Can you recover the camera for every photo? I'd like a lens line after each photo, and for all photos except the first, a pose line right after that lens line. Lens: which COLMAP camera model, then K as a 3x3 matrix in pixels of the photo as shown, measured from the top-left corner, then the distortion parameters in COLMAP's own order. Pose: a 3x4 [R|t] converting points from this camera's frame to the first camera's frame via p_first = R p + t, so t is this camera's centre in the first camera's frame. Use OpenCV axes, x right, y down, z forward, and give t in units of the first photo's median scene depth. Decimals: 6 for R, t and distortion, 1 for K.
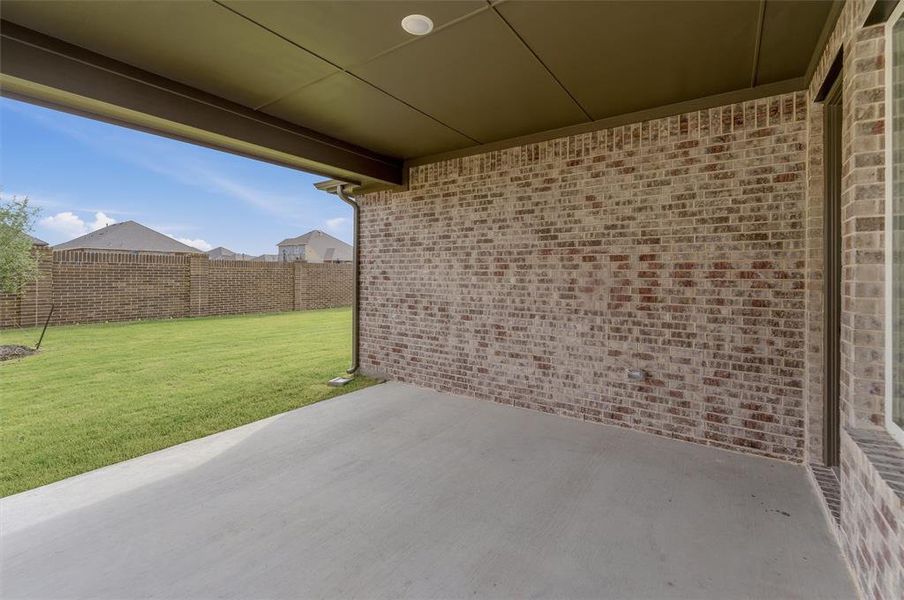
lens RADIAL K [[396.4, 0, 451.6], [0, 396.4, 268.2], [0, 0, 1]] dist [0.000015, 0.000113]
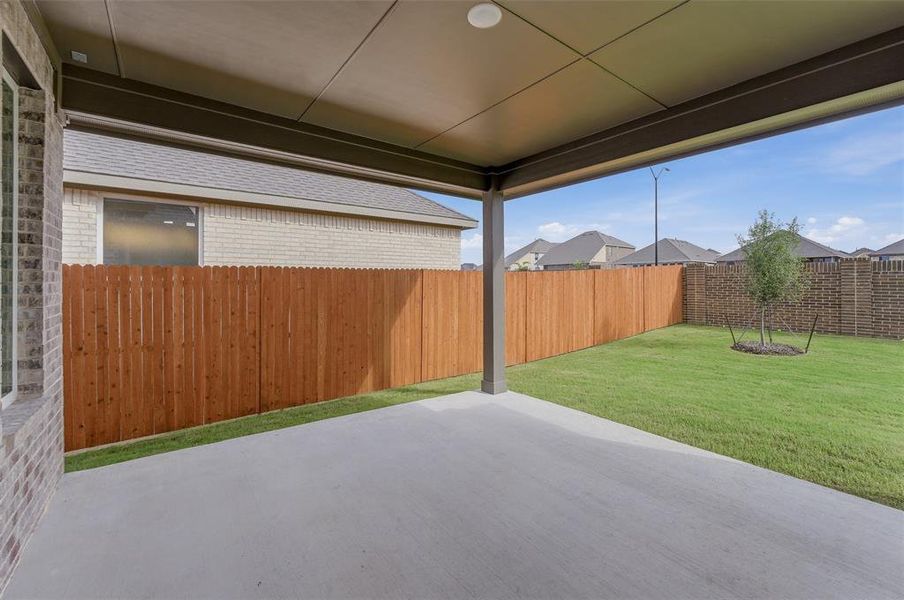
lens RADIAL K [[381.0, 0, 456.0], [0, 381.0, 280.5], [0, 0, 1]] dist [-0.000702, -0.000045]
pose [[-0.292451, -0.012000, -0.956205, 0.361830], [0.013489, 0.999770, -0.016672, 0.011201], [0.956185, -0.017774, -0.292222, 0.540701]]
